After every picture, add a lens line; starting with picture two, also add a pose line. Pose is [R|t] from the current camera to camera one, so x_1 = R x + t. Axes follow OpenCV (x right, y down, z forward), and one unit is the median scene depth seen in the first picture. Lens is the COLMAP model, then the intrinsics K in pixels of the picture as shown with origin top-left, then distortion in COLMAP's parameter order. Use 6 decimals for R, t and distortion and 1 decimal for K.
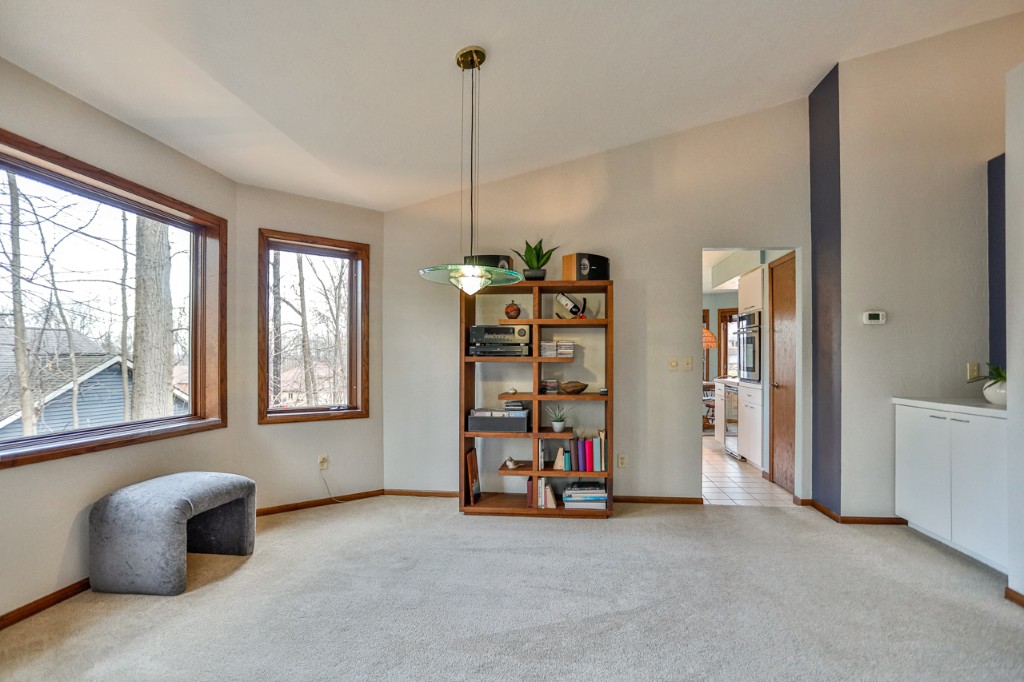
lens RADIAL K [[517.5, 0, 513.3], [0, 517.5, 356.2], [0, 0, 1]] dist [-0.068379, 0.039556]
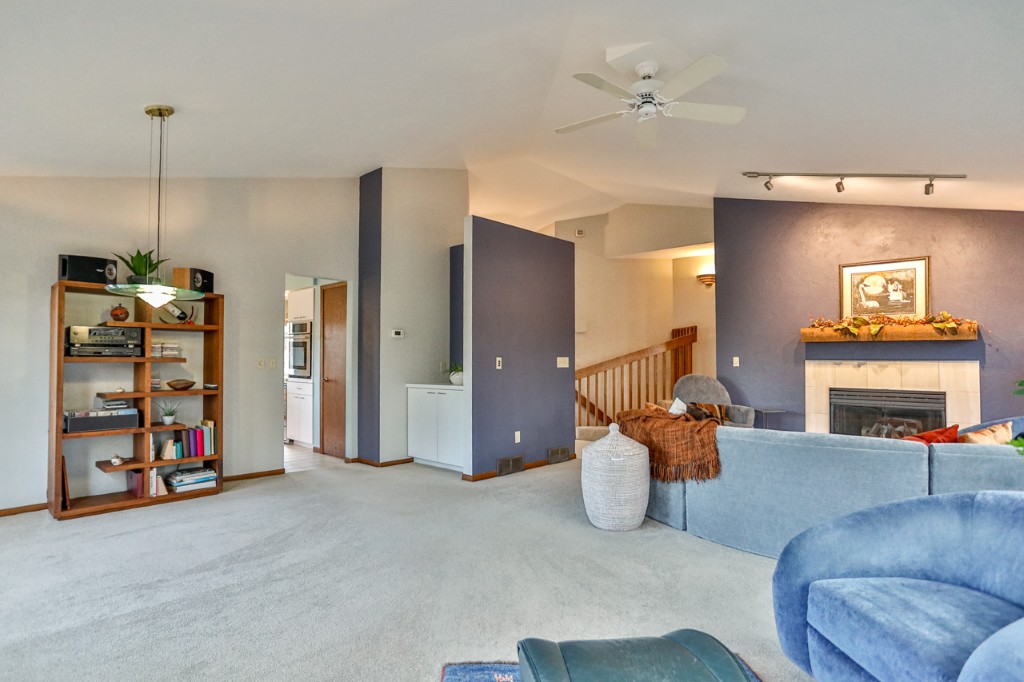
lens RADIAL K [[517.5, 0, 513.3], [0, 517.5, 356.2], [0, 0, 1]] dist [-0.068379, 0.039556]
pose [[0.601989, 0.005194, 0.798487, -0.336851], [-0.005767, 0.999981, -0.002157, -0.003987], [-0.798483, -0.003307, 0.602008, -0.247928]]
